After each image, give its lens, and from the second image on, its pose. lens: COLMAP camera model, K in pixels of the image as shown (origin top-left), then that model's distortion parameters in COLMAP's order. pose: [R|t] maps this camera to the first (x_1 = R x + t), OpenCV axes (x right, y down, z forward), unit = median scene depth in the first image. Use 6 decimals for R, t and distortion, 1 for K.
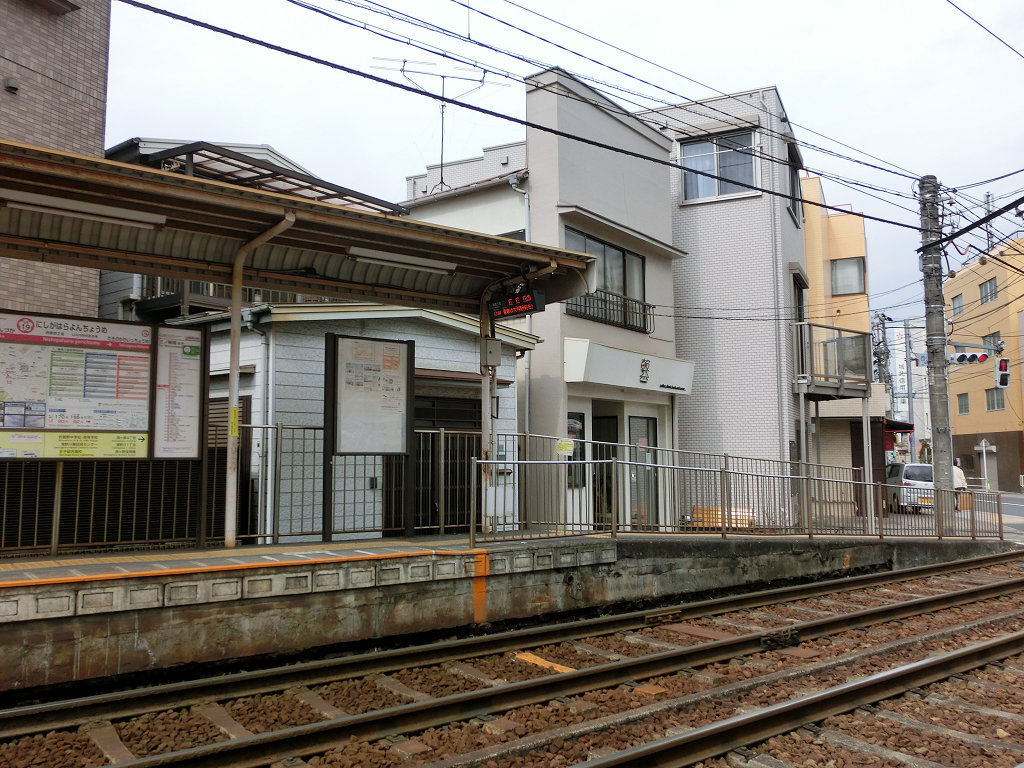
lens RADIAL K [[834.9, 0, 512.0], [0, 834.9, 384.0], [0, 0, 1]] dist [-0.036411, 0.047993]
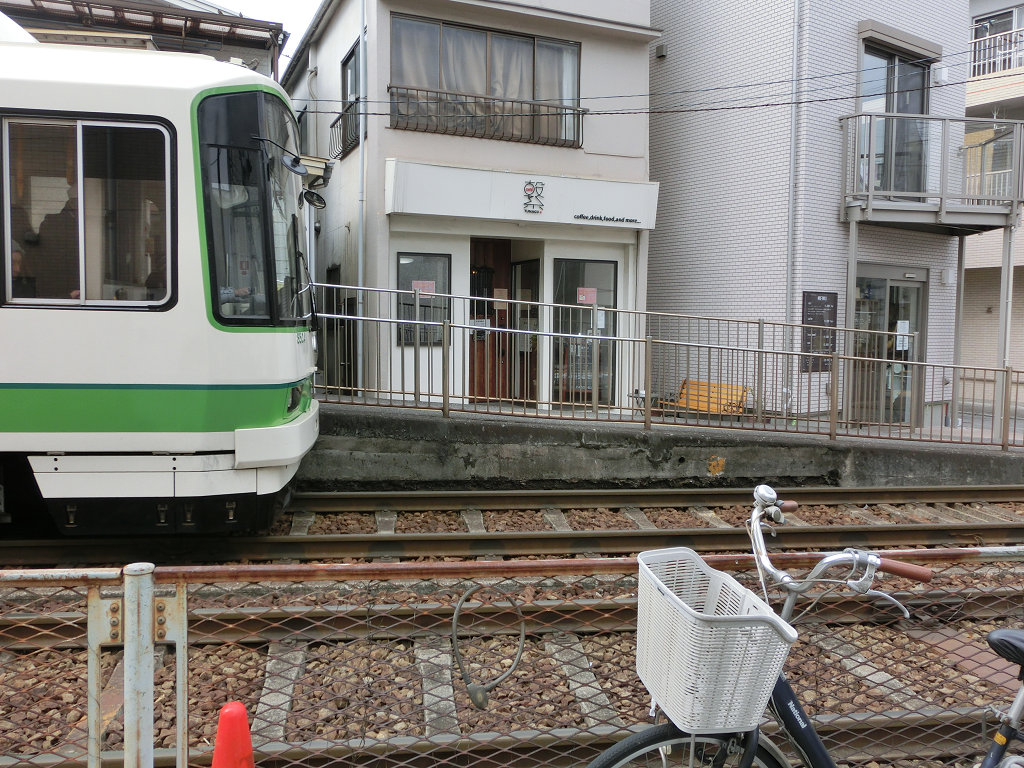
lens RADIAL K [[834.9, 0, 512.0], [0, 834.9, 384.0], [0, 0, 1]] dist [-0.036411, 0.047993]
pose [[0.871234, 0.049112, -0.488406, 0.532508], [0.028059, 0.988373, 0.149440, 0.039325], [0.490066, -0.143902, 0.859725, 0.320940]]
